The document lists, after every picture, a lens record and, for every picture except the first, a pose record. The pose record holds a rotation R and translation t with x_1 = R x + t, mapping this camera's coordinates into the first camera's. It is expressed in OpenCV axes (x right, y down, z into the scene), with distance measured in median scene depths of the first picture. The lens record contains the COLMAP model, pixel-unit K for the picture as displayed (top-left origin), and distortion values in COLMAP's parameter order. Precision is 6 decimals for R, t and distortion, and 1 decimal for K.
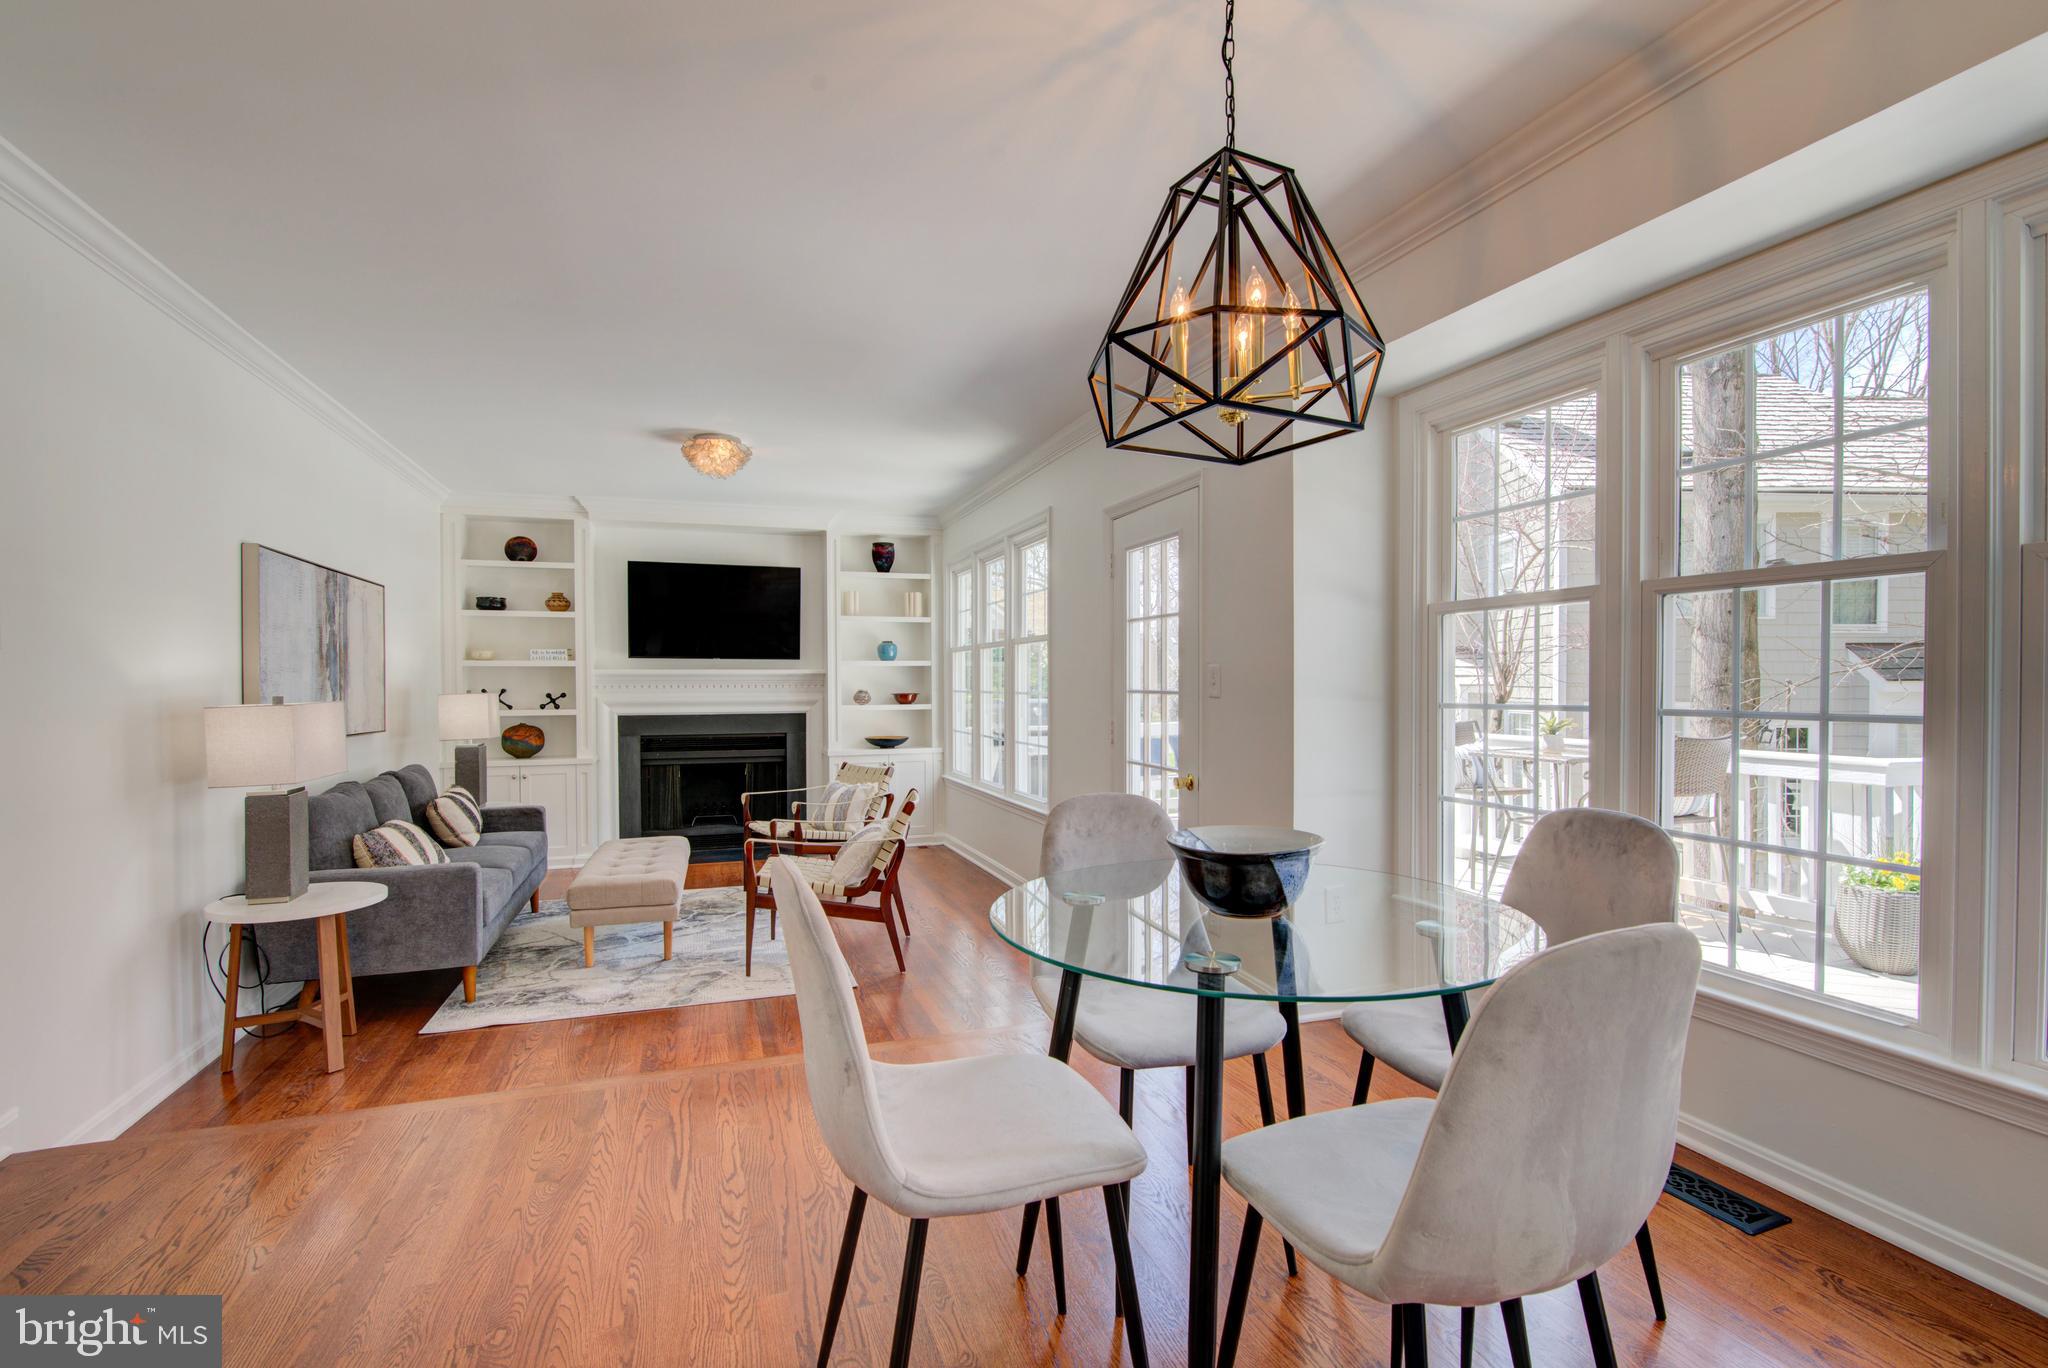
lens RADIAL K [[933.2, 0, 1015.8], [0, 933.2, 689.2], [0, 0, 1]] dist [-0.018404, 0.000732]
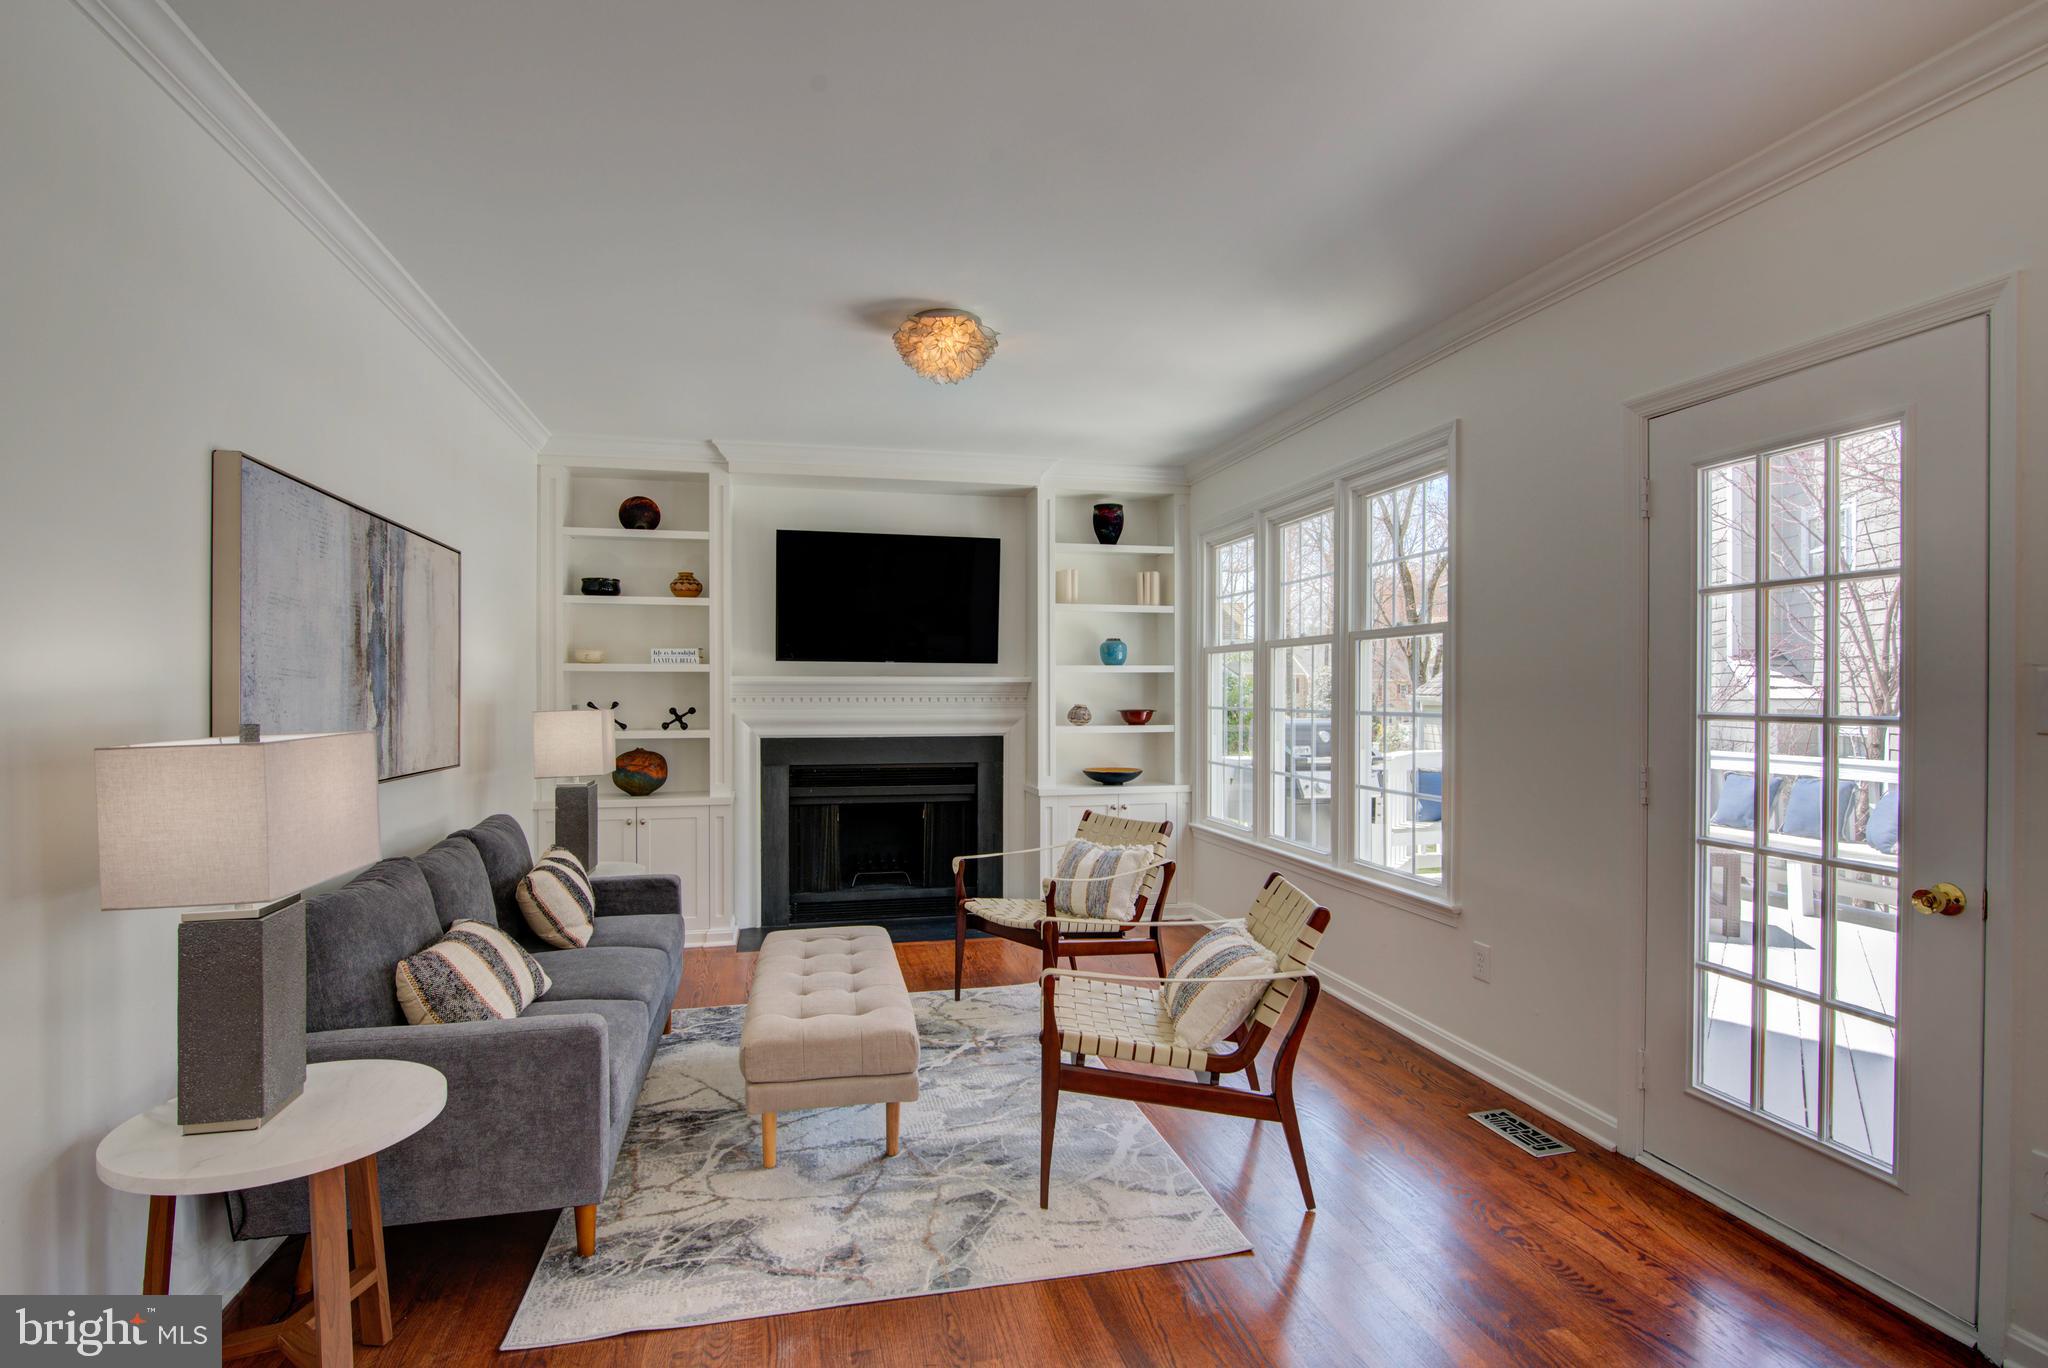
lens RADIAL K [[1027.9, 0, 1023.0], [0, 1027.9, 691.3], [0, 0, 1]] dist [-0.013658, 0.001508]
pose [[0.994312, 0.004206, -0.106423, -0.191206], [-0.005087, 0.999955, -0.008011, -0.005268], [0.106384, 0.008506, 0.994289, 0.297946]]
